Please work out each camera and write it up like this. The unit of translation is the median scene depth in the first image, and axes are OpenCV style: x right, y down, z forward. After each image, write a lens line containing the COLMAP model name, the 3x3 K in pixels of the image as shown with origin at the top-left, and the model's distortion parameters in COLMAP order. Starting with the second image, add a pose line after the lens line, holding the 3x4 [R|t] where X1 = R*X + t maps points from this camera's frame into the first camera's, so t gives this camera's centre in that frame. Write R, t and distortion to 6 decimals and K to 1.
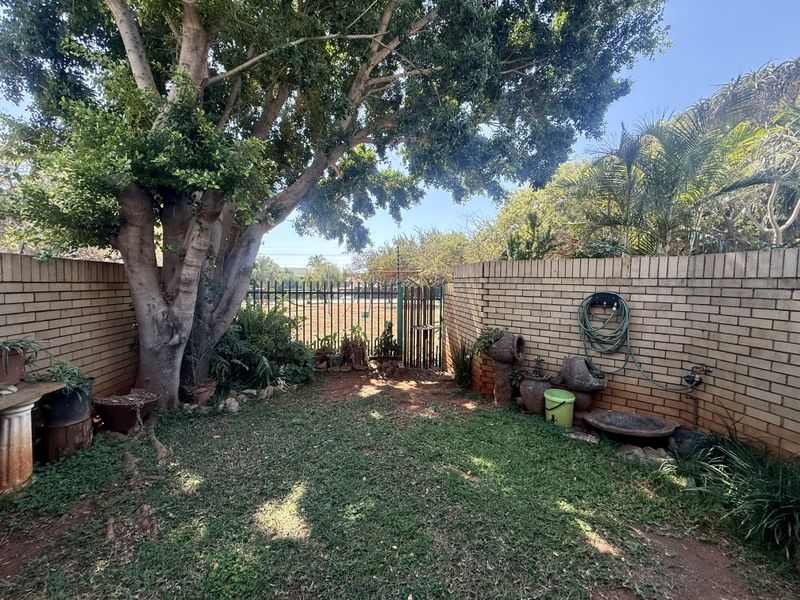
lens RADIAL K [[317.2, 0, 400.1], [0, 317.2, 299.8], [0, 0, 1]] dist [0.003552, 0.000112]
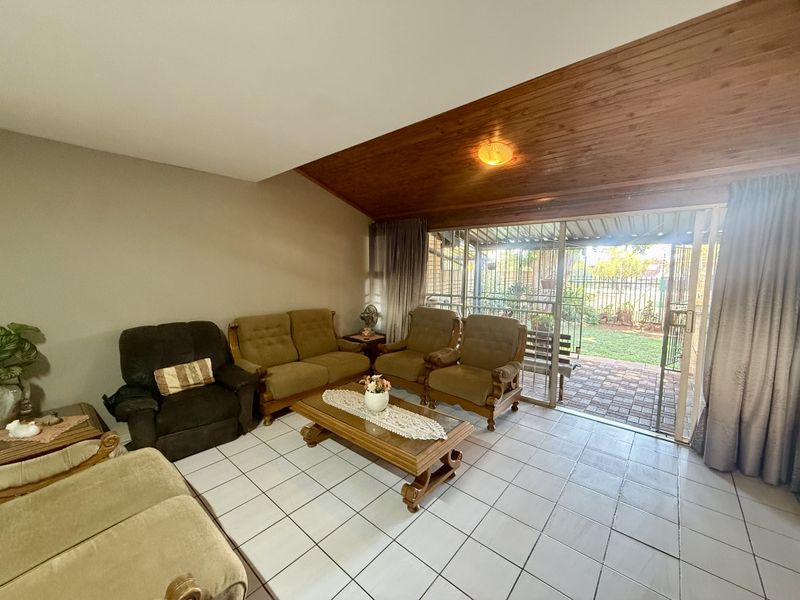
lens RADIAL K [[317.2, 0, 399.8], [0, 317.2, 300.0], [0, 0, 1]] dist [0.003552, 0.000112]
pose [[0.667267, 0.073277, -0.741205, 0.317414], [-0.044882, 0.997296, 0.058190, 0.029332], [0.743465, -0.005562, 0.668752, -1.089972]]
